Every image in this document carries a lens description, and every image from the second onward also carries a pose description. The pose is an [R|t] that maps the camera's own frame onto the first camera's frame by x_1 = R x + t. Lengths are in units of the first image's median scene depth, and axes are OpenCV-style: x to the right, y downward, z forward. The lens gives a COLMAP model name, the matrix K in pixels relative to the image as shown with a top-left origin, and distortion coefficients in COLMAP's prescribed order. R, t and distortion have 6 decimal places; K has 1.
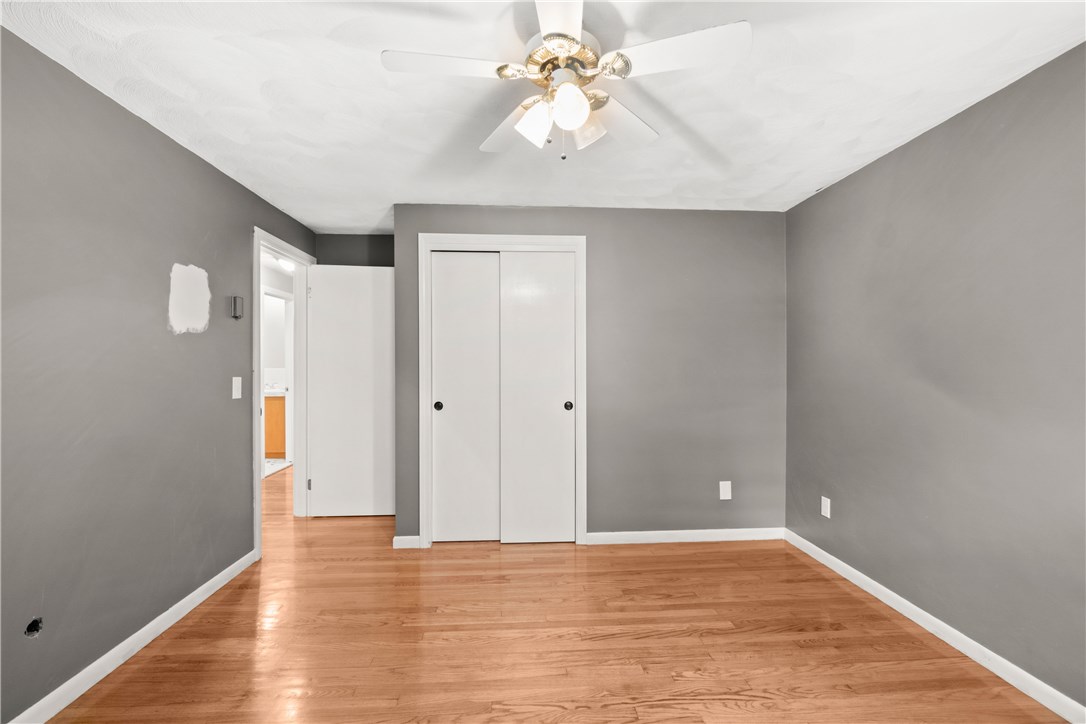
lens RADIAL K [[469.8, 0, 546.7], [0, 469.8, 362.4], [0, 0, 1]] dist [-0.004735, 0.001122]
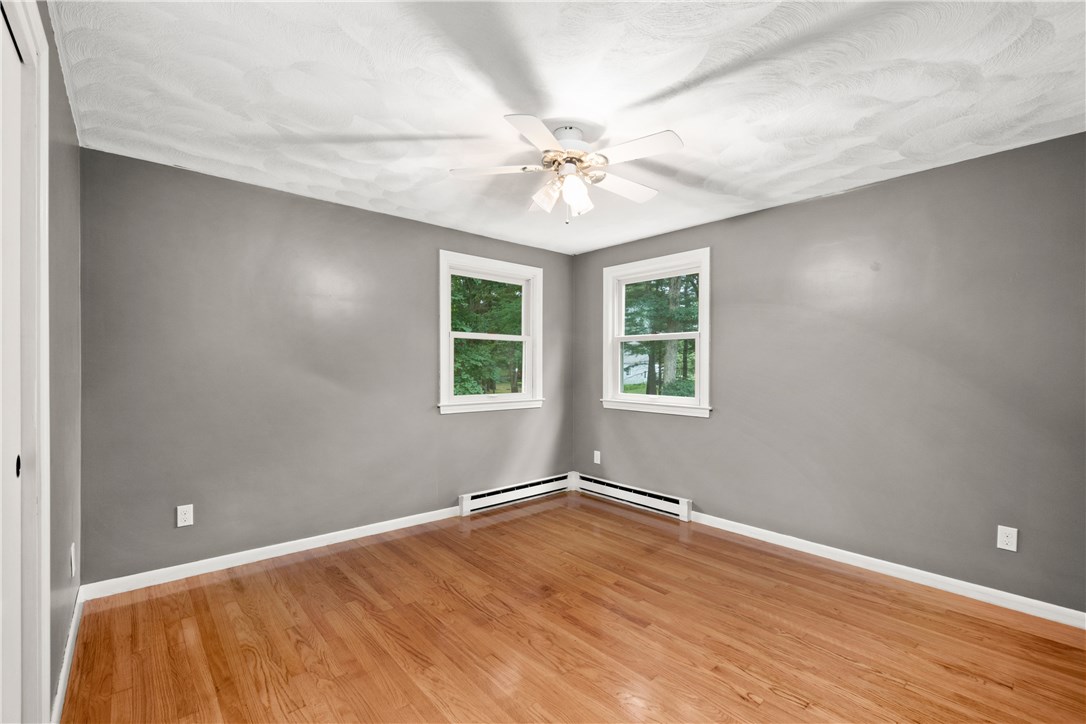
lens RADIAL K [[469.8, 0, 550.3], [0, 469.8, 362.3], [0, 0, 1]] dist [-0.004735, 0.001122]
pose [[-0.612573, 0.001059, 0.790414, -0.690725], [-0.012720, 0.999856, -0.011197, 0.015791], [-0.790312, -0.016913, -0.612471, 1.232897]]
